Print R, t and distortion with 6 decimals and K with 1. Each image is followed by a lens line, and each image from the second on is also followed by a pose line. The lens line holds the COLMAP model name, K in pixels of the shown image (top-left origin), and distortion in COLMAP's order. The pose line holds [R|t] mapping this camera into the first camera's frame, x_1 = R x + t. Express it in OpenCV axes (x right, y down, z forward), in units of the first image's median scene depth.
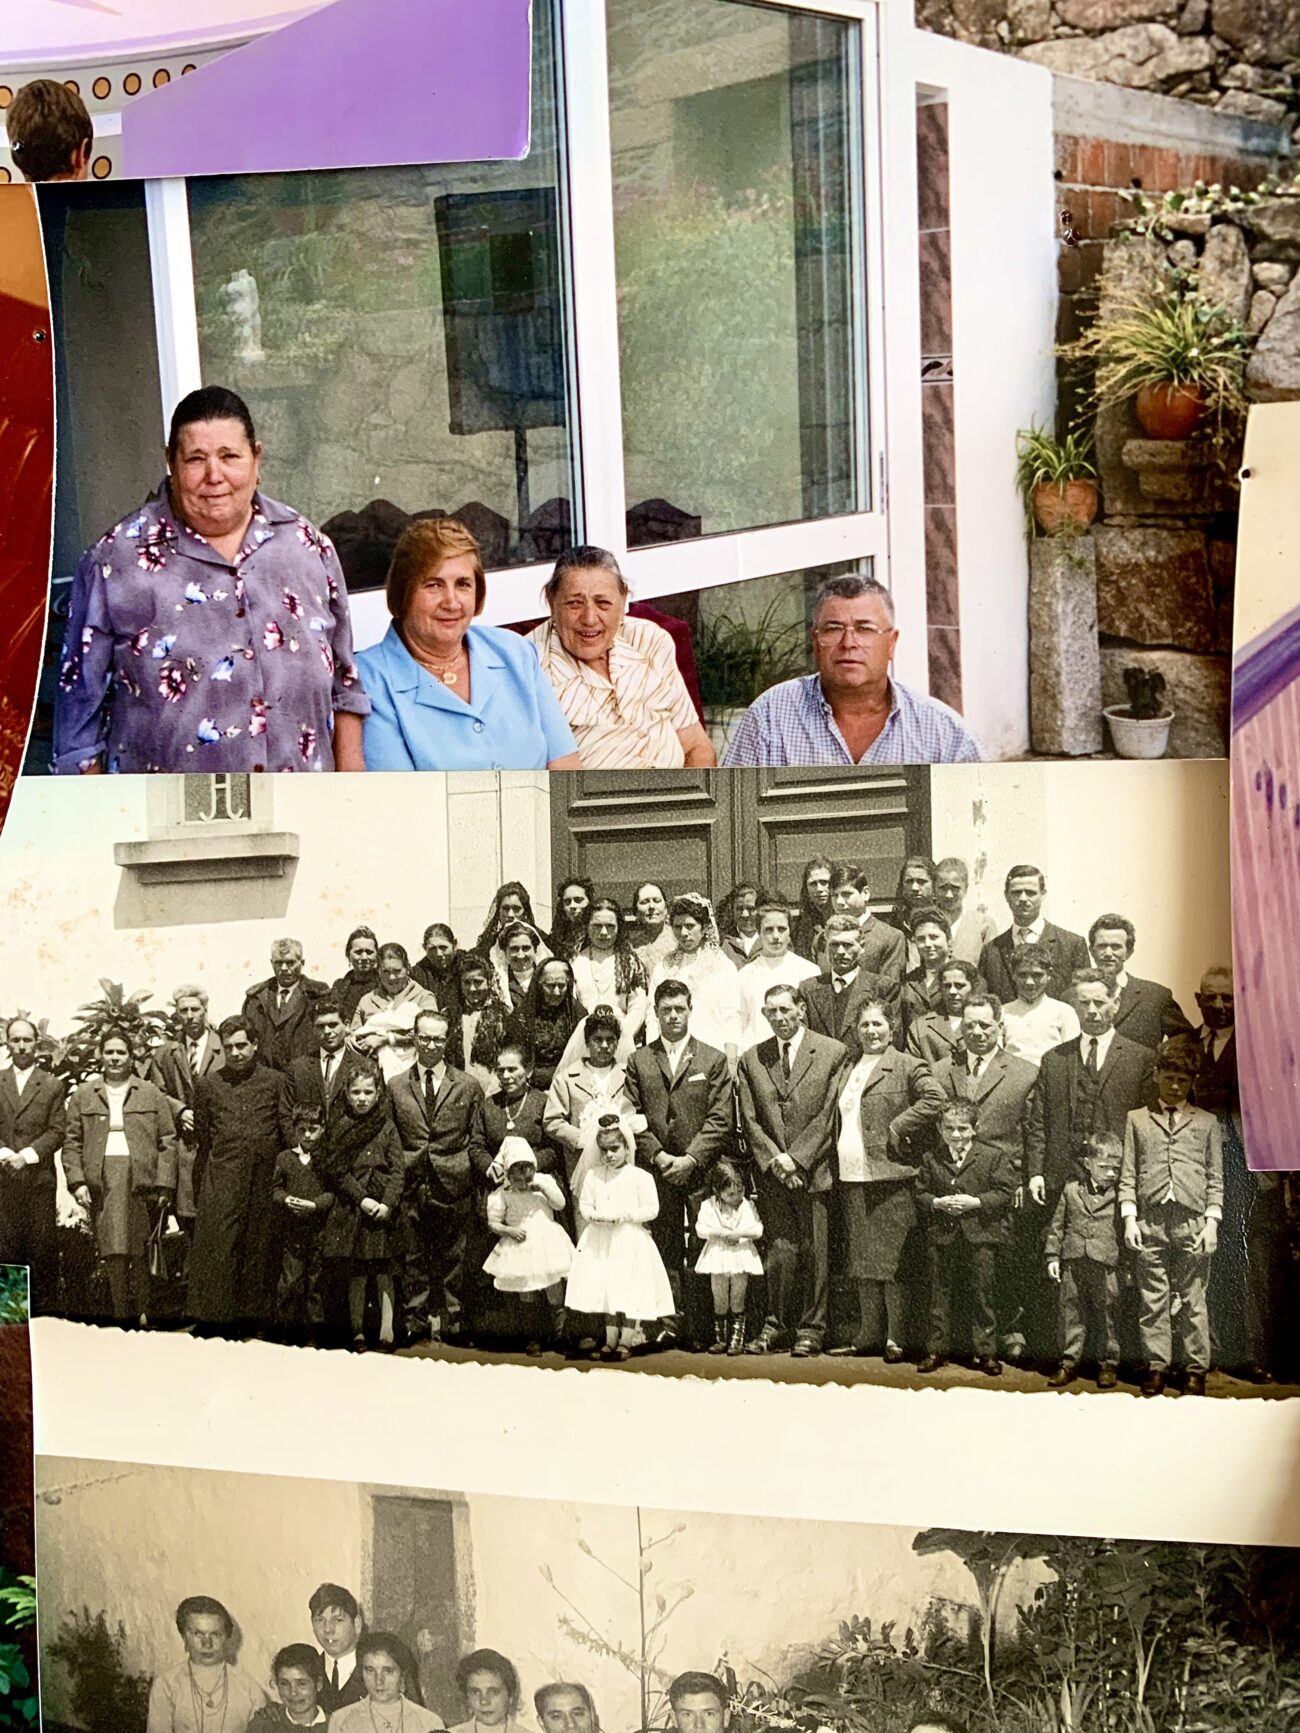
lens RADIAL K [[1331.8, 0, 640.7], [0, 1331.8, 868.6], [0, 0, 1]] dist [-0.009050, 0.001815]
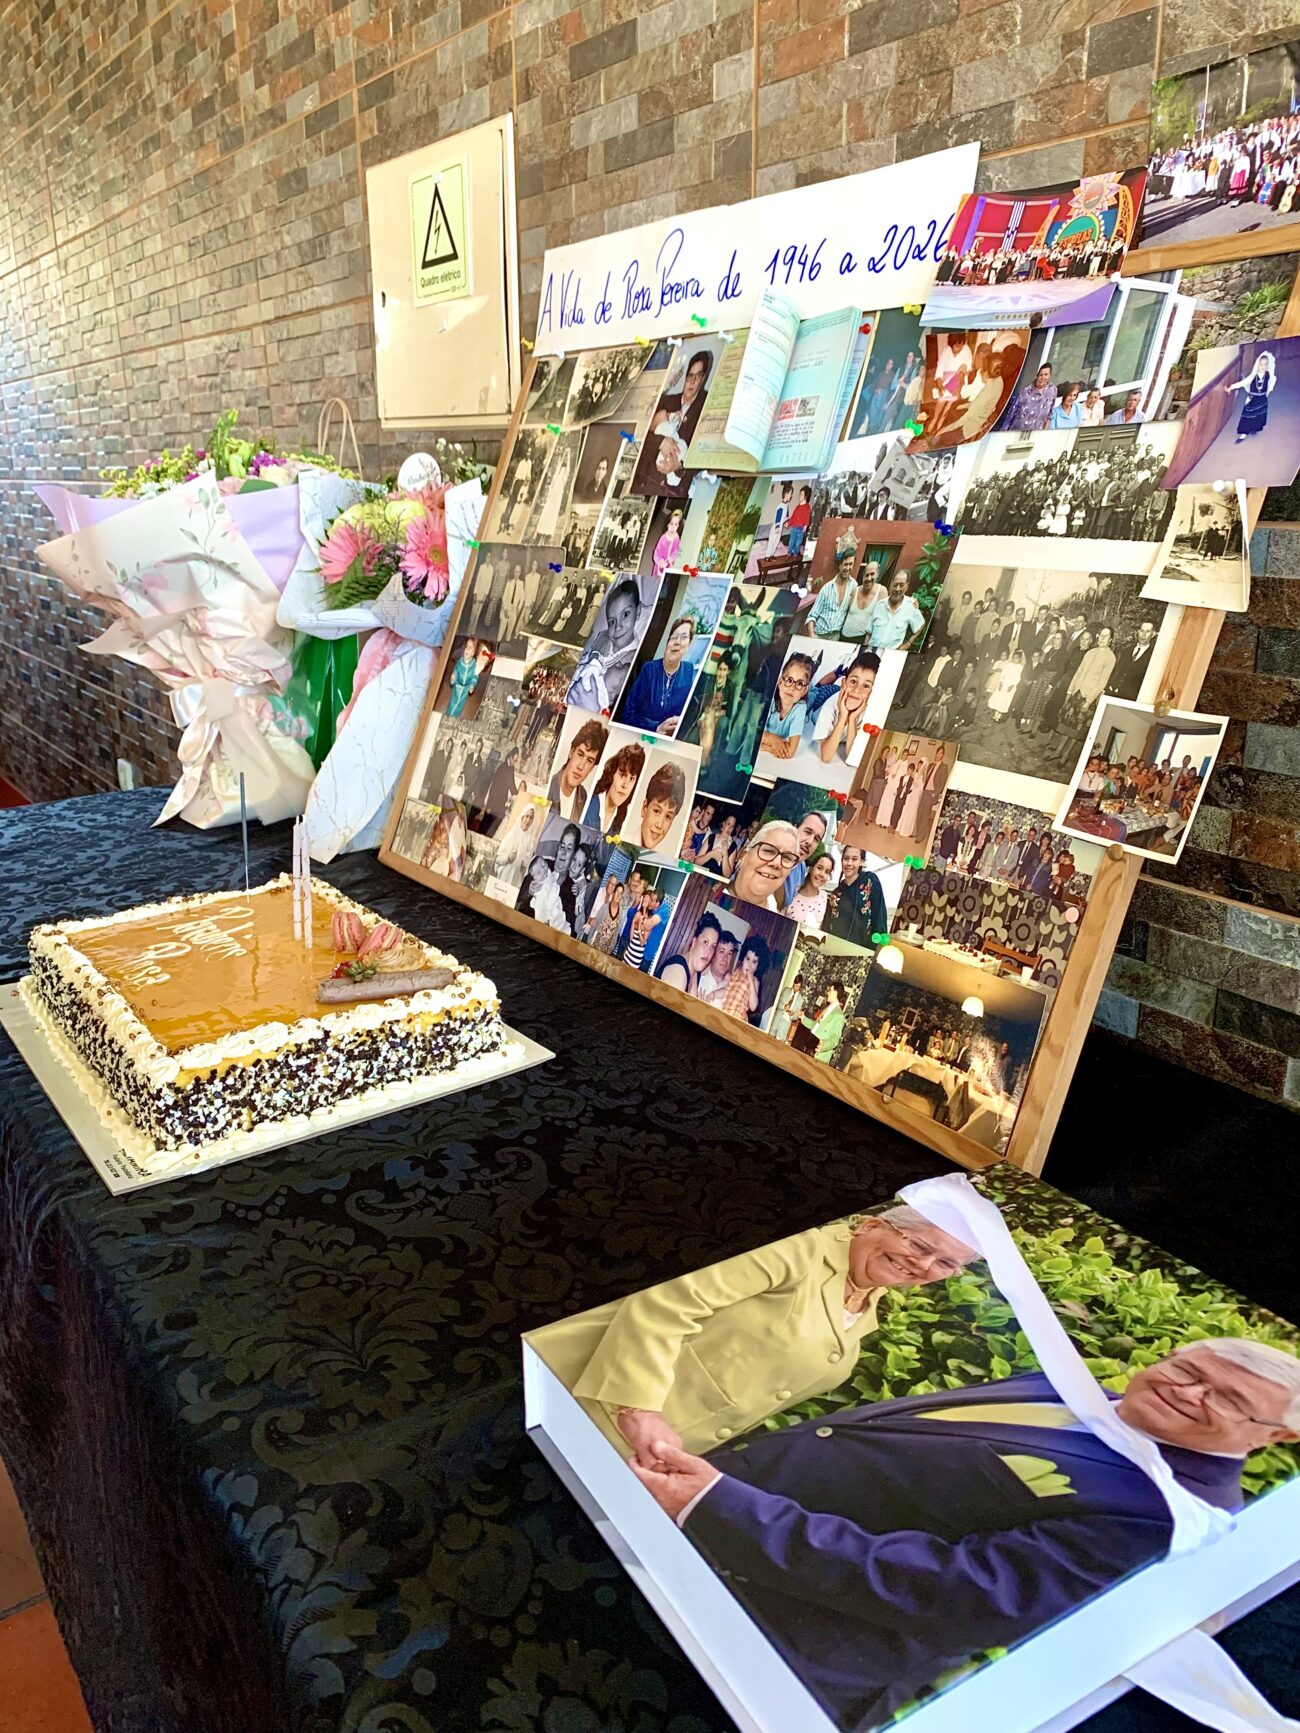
lens RADIAL K [[1331.8, 0, 635.3], [0, 1331.8, 865.6], [0, 0, 1]] dist [-0.009050, 0.001815]
pose [[0.634704, 0.243647, -0.733339, 3.032888], [-0.366209, 0.930500, -0.007801, 2.170539], [0.680472, 0.273507, 0.679818, -3.228086]]
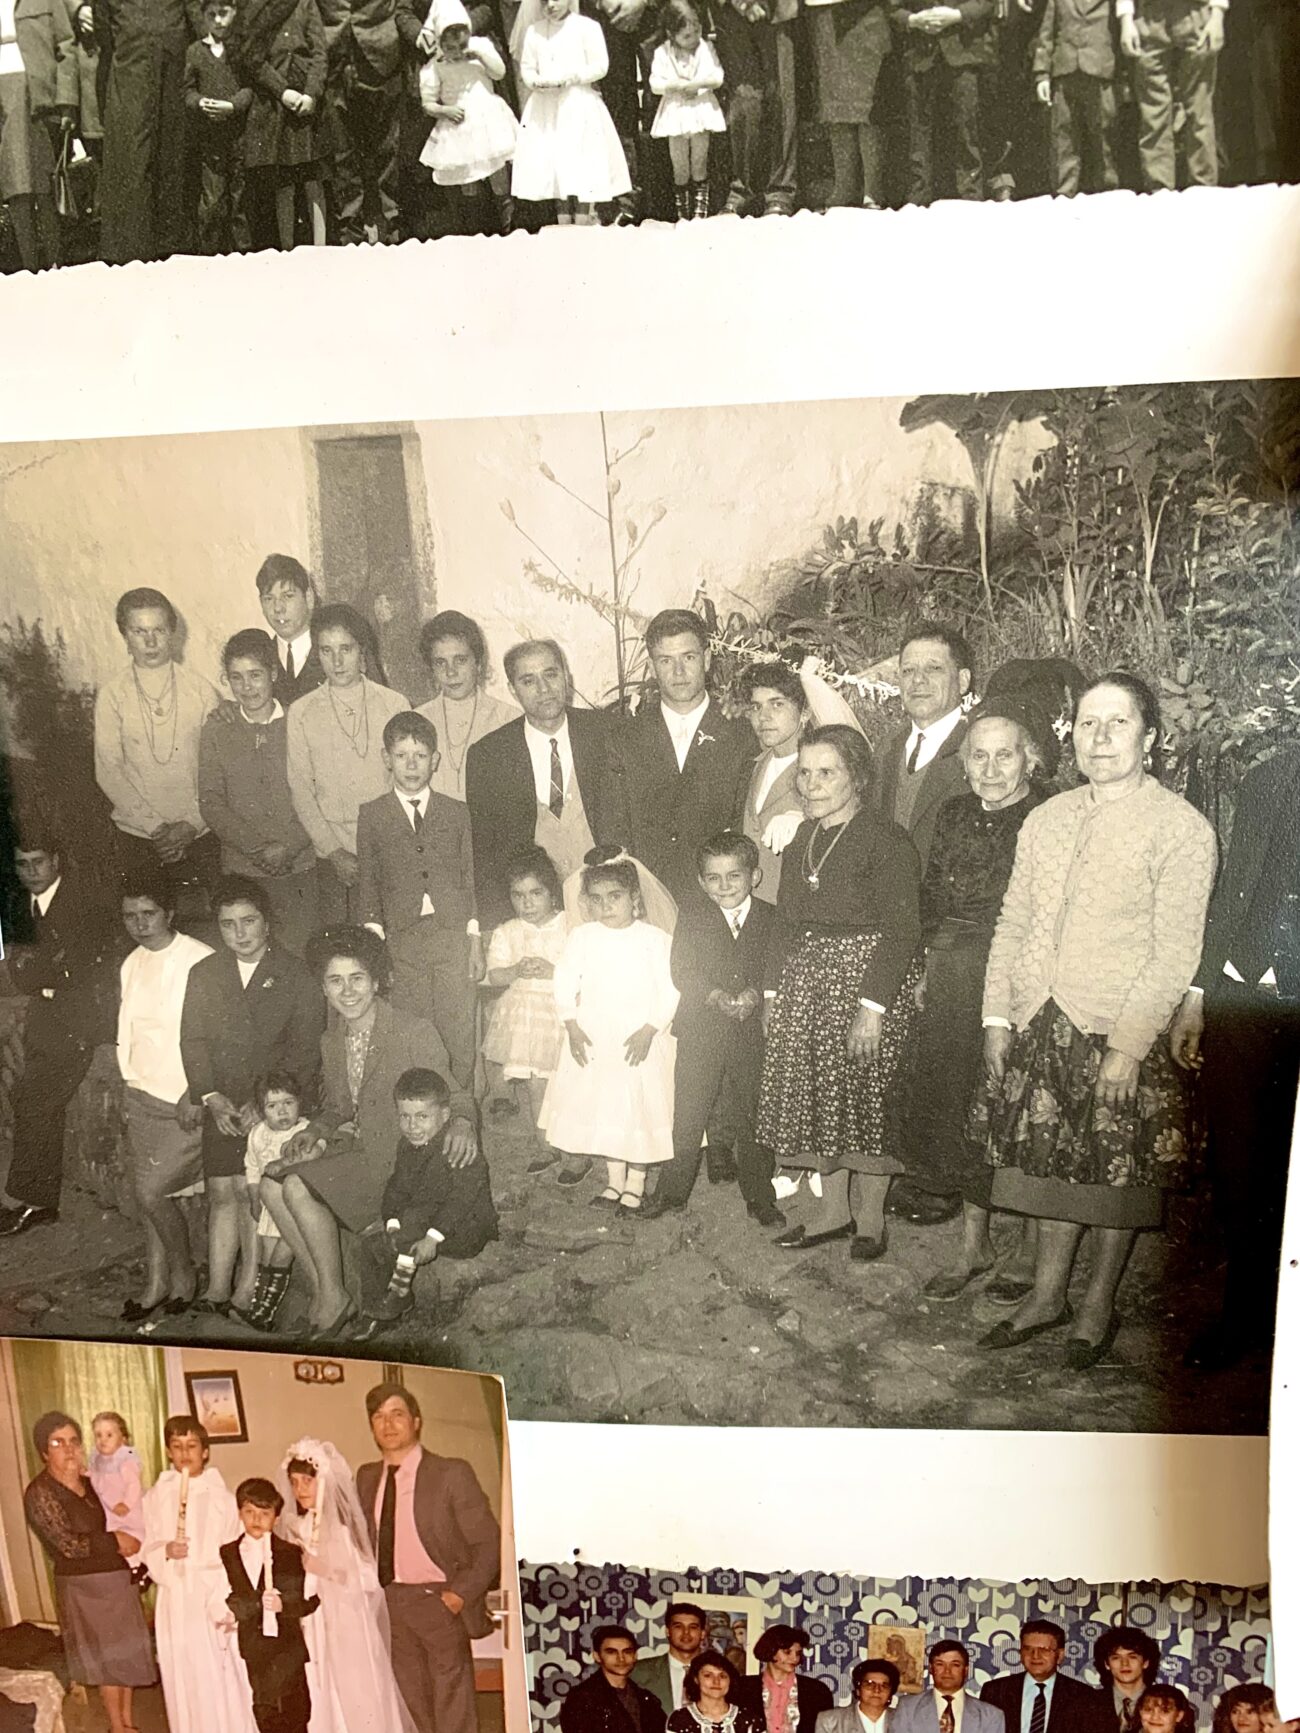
lens RADIAL K [[1331.8, 0, 651.2], [0, 1331.8, 859.7], [0, 0, 1]] dist [-0.009050, 0.001815]
pose [[0.998998, -0.044418, 0.005559, 0.013758], [0.043832, 0.995824, 0.080079, 0.729956], [-0.009093, -0.079755, 0.996773, 0.054997]]
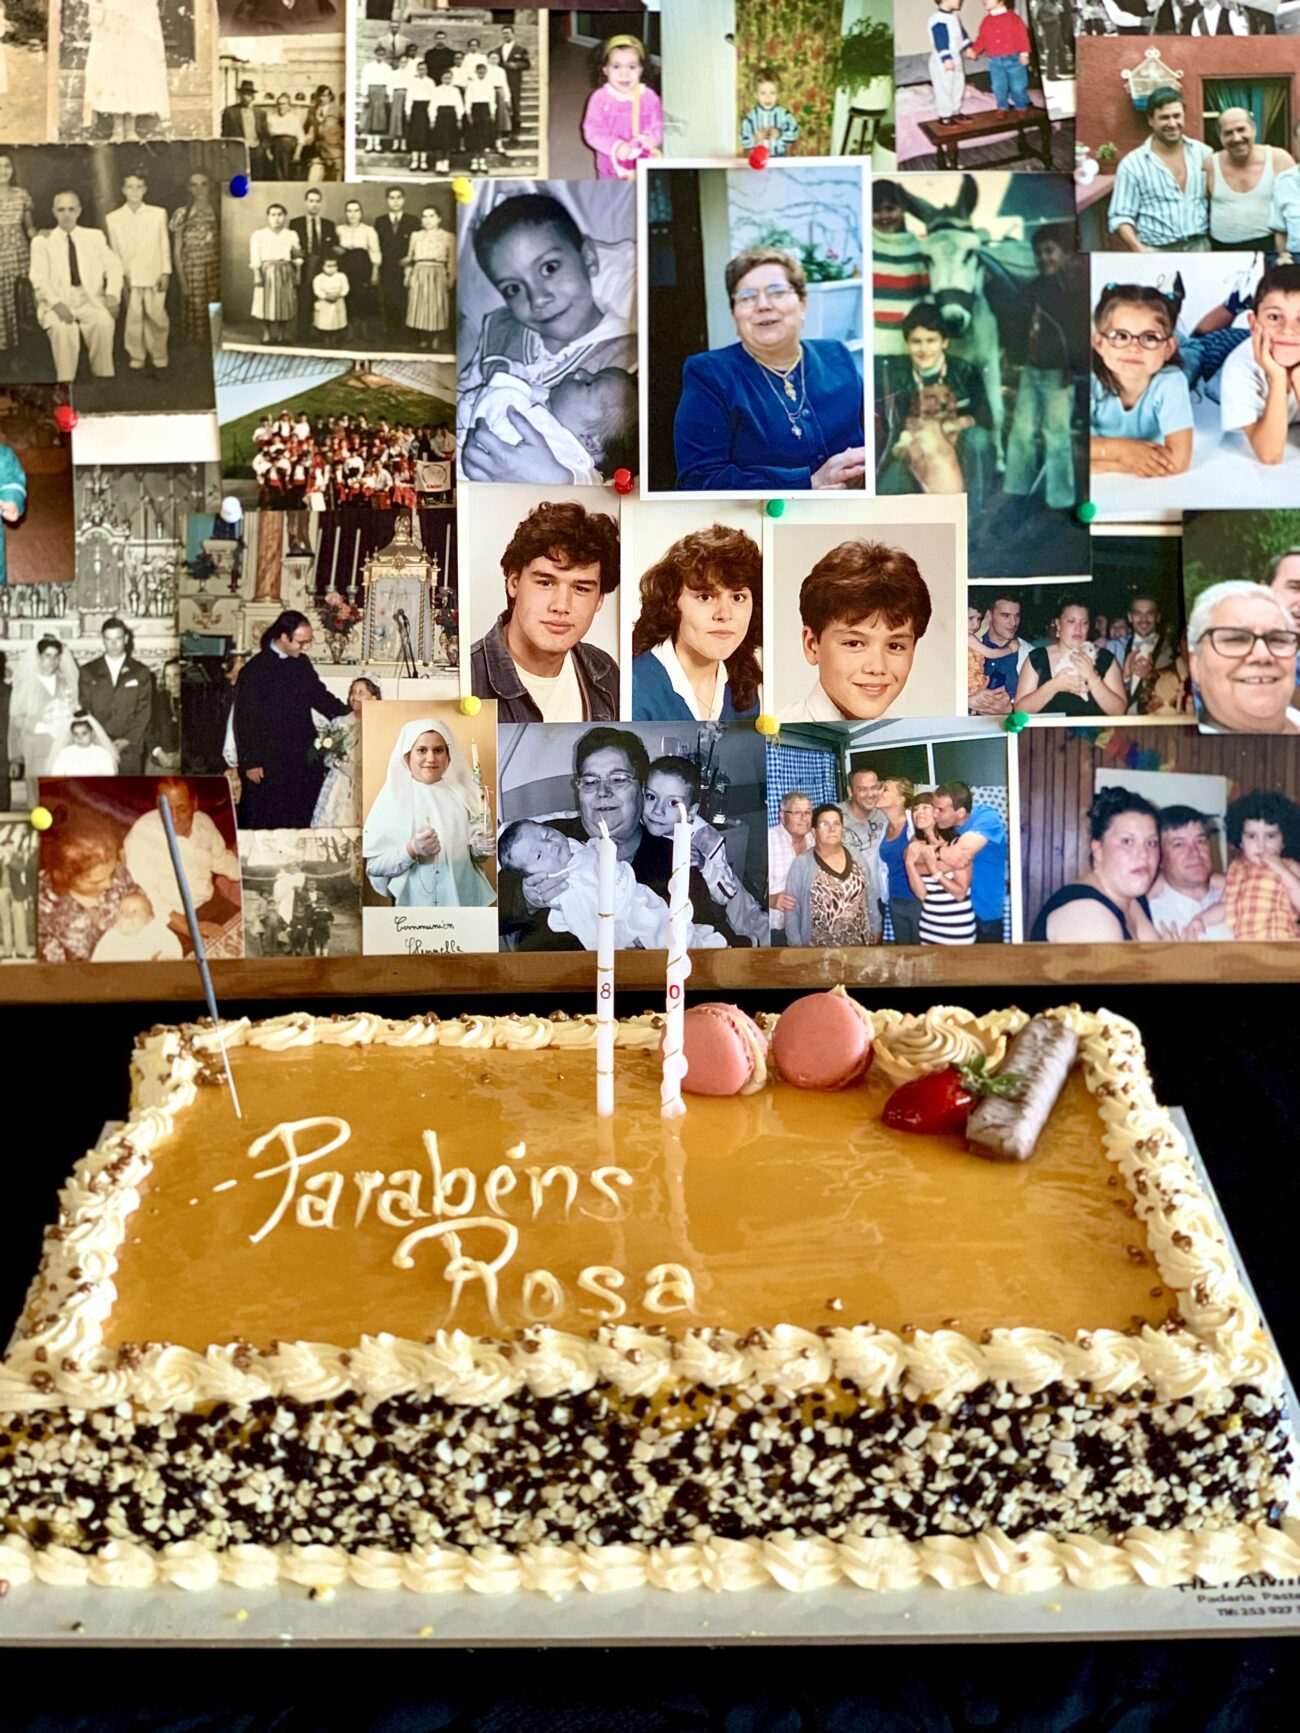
lens RADIAL K [[2525.5, 0, 631.7], [0, 2525.5, 898.8], [0, 0, 1]] dist [-0.020212, 0.000000]
pose [[0.999031, -0.005564, 0.043669, -2.716193], [0.010513, 0.993432, -0.113941, 3.177370], [-0.042748, 0.114290, 0.992527, -4.874023]]
